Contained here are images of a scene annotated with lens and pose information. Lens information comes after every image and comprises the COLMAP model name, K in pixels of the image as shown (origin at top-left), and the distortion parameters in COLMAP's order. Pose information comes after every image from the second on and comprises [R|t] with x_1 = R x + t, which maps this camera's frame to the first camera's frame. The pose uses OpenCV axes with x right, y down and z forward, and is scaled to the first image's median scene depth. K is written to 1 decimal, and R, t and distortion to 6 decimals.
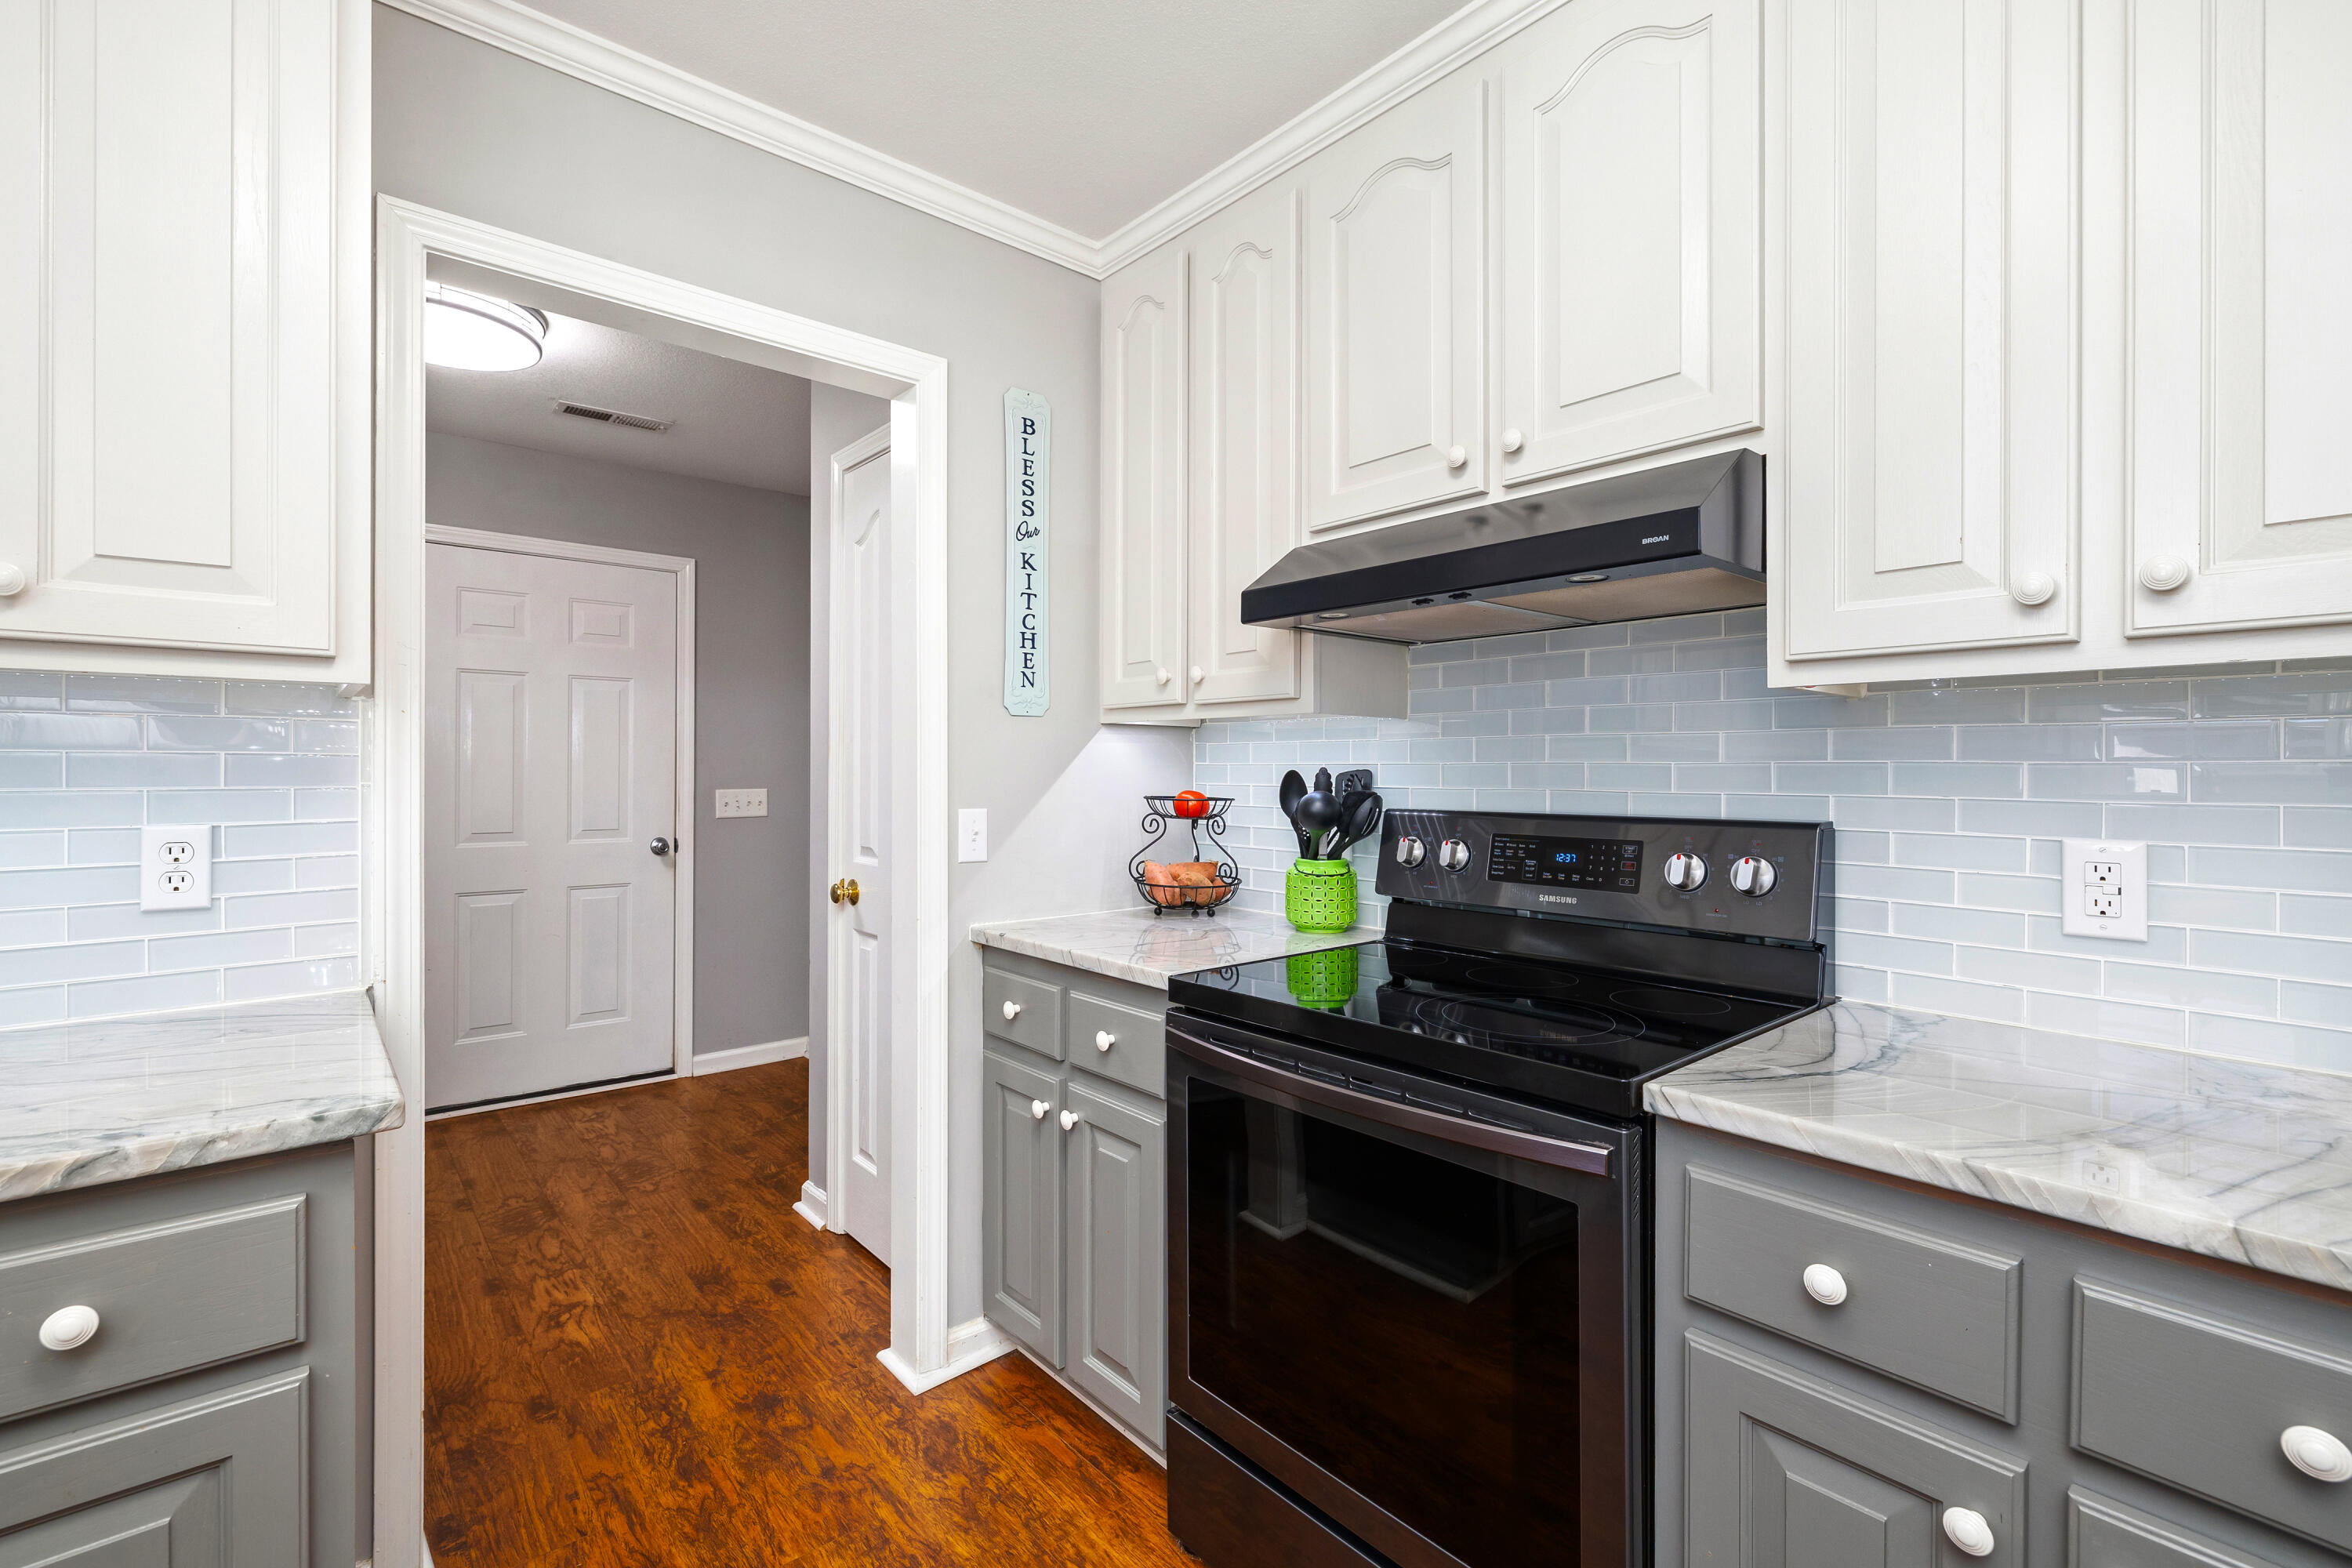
lens RADIAL K [[1029.0, 0, 1141.4], [0, 1029.0, 775.4], [0, 0, 1]] dist [-0.001080, -0.000026]
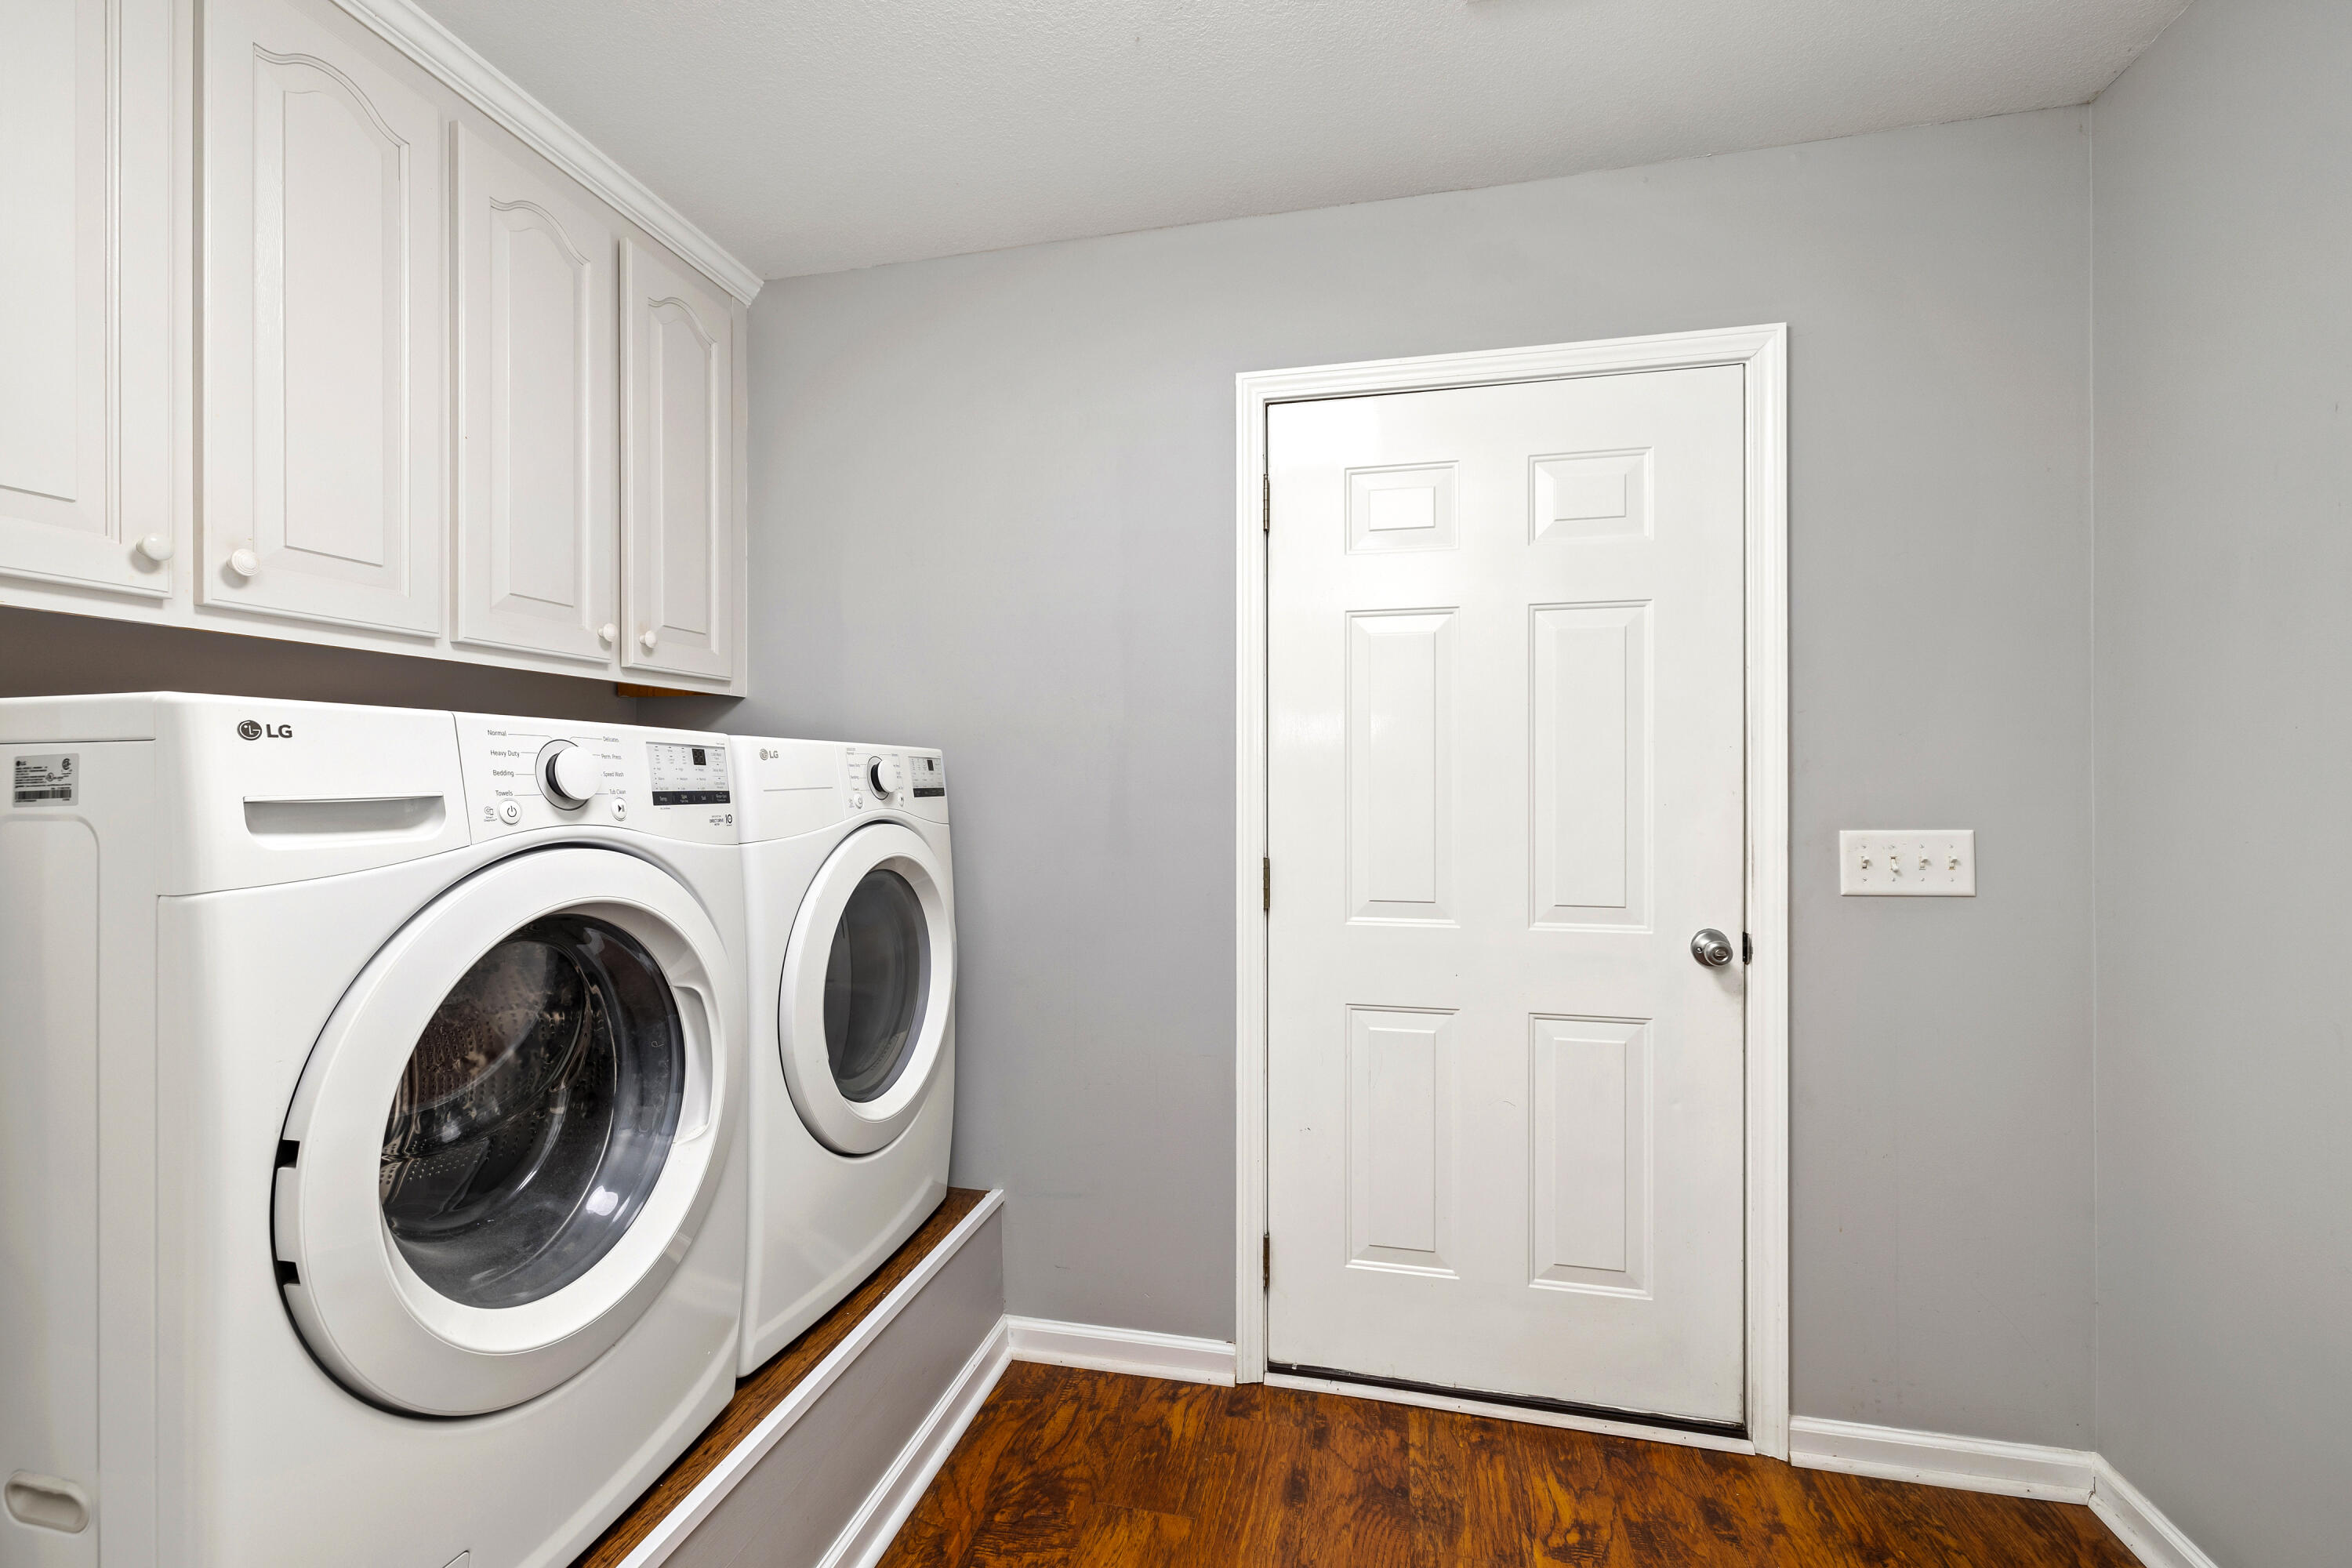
lens RADIAL K [[1029.0, 0, 1141.4], [0, 1029.0, 775.4], [0, 0, 1]] dist [-0.001080, -0.000026]
pose [[0.594576, -0.007453, -0.804005, -0.243014], [0.002924, 0.999970, -0.007107, -0.008067], [0.804034, 0.001875, 0.594580, 0.507720]]
